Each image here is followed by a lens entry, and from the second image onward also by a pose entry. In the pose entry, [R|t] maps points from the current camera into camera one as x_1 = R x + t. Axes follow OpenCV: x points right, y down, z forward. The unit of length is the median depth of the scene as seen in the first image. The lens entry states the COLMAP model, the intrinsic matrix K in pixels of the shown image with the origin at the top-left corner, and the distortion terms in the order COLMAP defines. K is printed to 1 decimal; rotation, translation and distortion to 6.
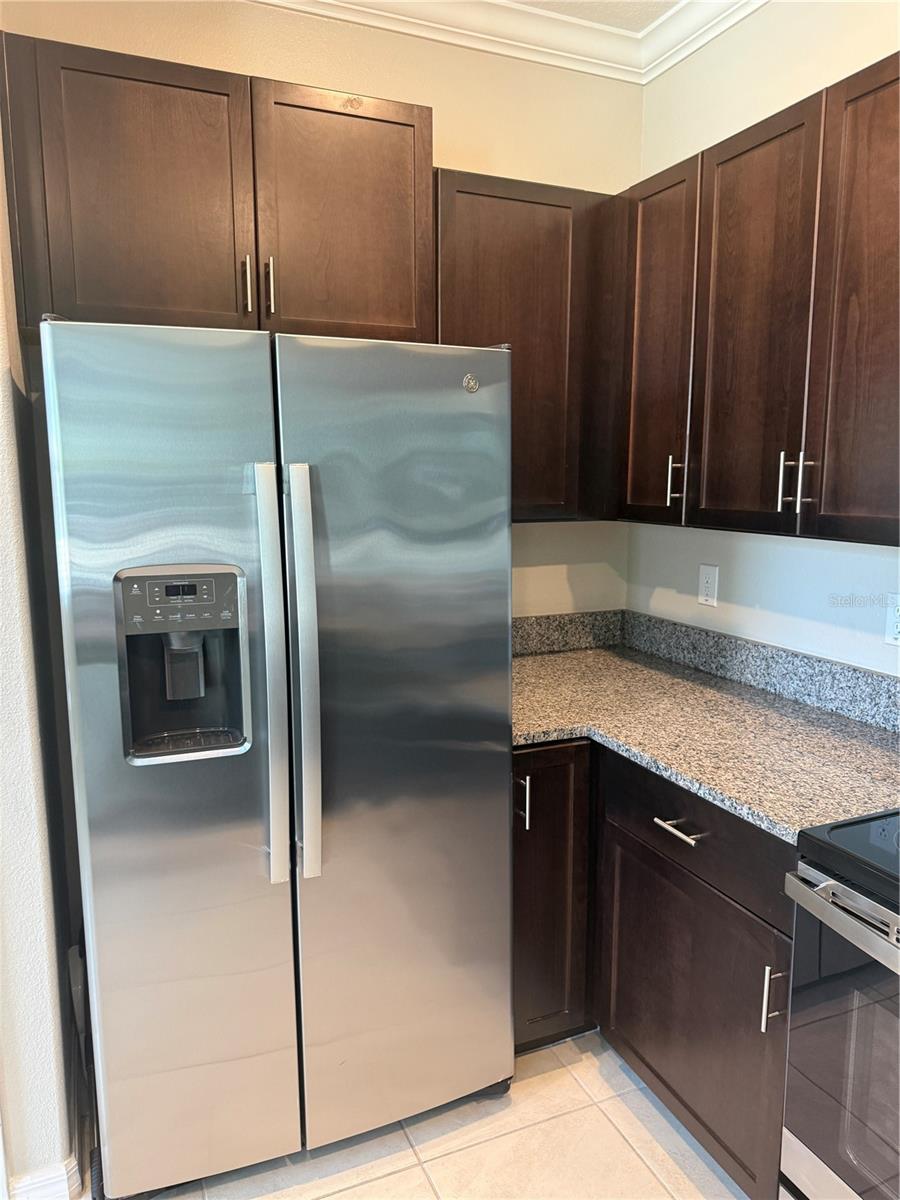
lens RADIAL K [[846.5, 0, 453.1], [0, 846.5, 596.3], [0, 0, 1]] dist [0.031396, -0.027570]
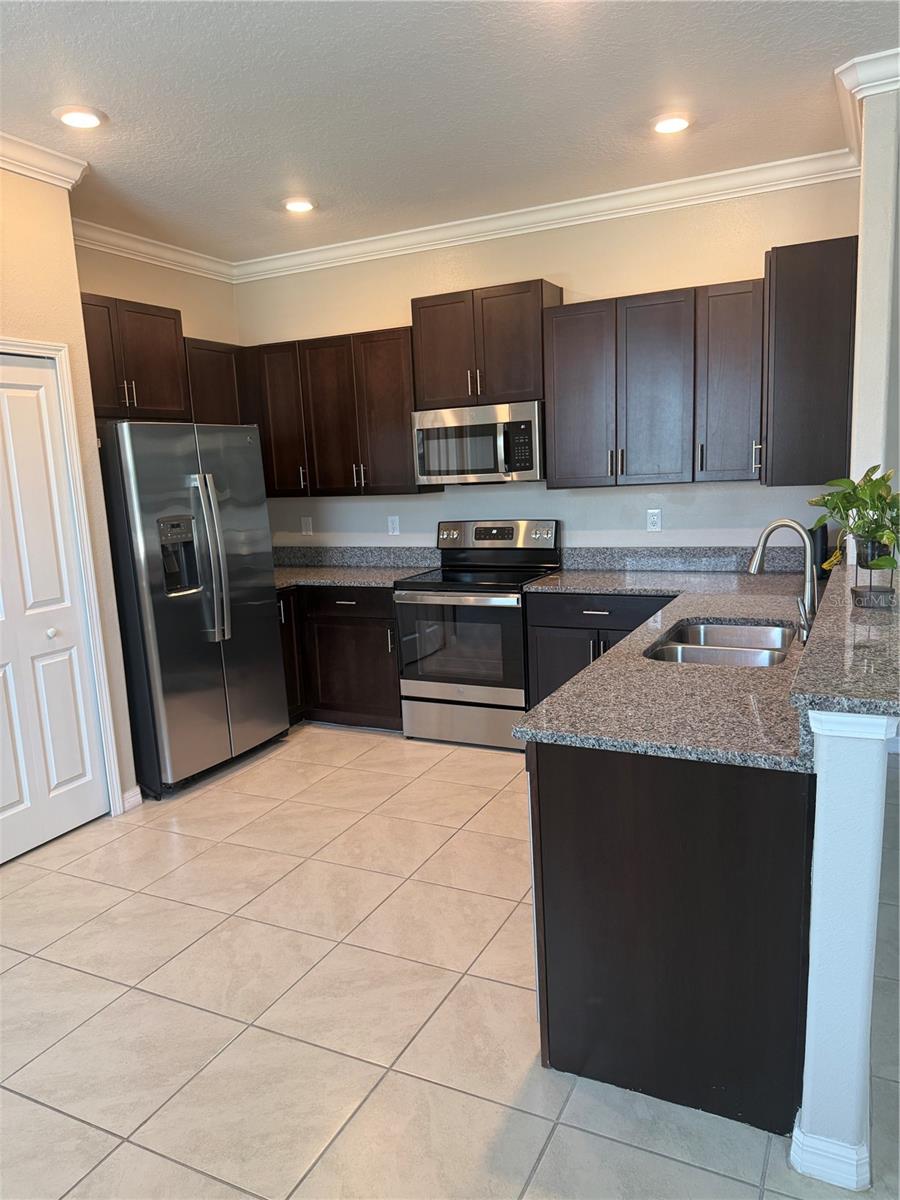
lens RADIAL K [[846.5, 0, 457.5], [0, 846.5, 613.2], [0, 0, 1]] dist [0.031396, -0.027570]
pose [[0.752748, -0.142598, 0.642679, -1.063492], [0.138200, 0.988733, 0.057512, 0.172731], [-0.643639, 0.045526, 0.763974, -1.143019]]
